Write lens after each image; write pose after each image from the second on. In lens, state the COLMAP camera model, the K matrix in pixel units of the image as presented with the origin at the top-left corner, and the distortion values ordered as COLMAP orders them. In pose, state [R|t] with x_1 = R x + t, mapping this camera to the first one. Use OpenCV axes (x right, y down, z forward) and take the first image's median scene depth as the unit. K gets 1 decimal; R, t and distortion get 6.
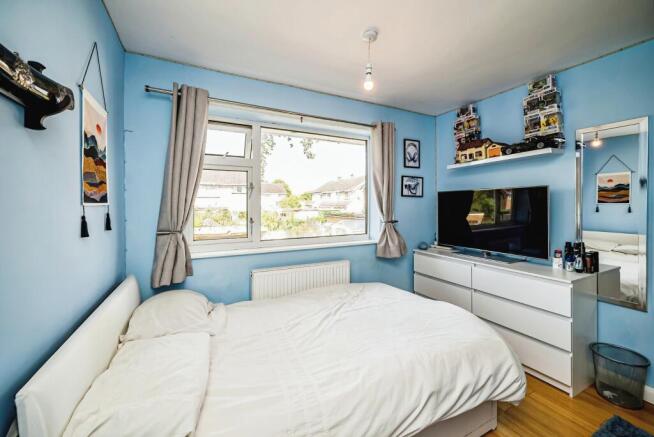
lens RADIAL K [[262.9, 0, 325.3], [0, 262.9, 201.9], [0, 0, 1]] dist [0.000809, -0.000008]
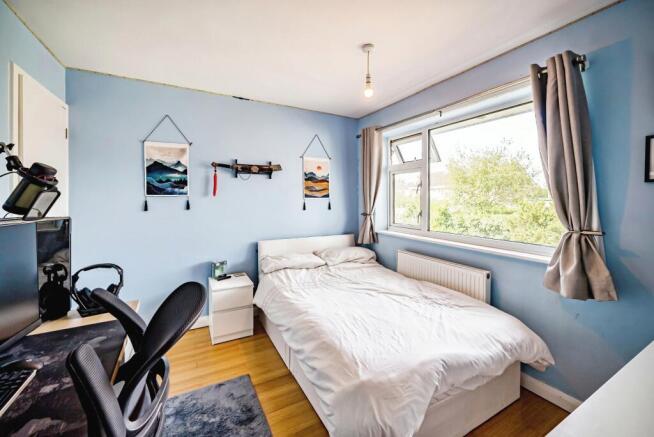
lens RADIAL K [[246.4, 0, 327.2], [0, 246.4, 201.2], [0, 0, 1]] dist [0.002276, 0.000347]
pose [[0.066641, 0.014647, -0.997669, 1.011697], [0.006677, 0.999863, 0.015125, 0.000683], [0.997755, -0.007669, 0.066534, 0.635199]]
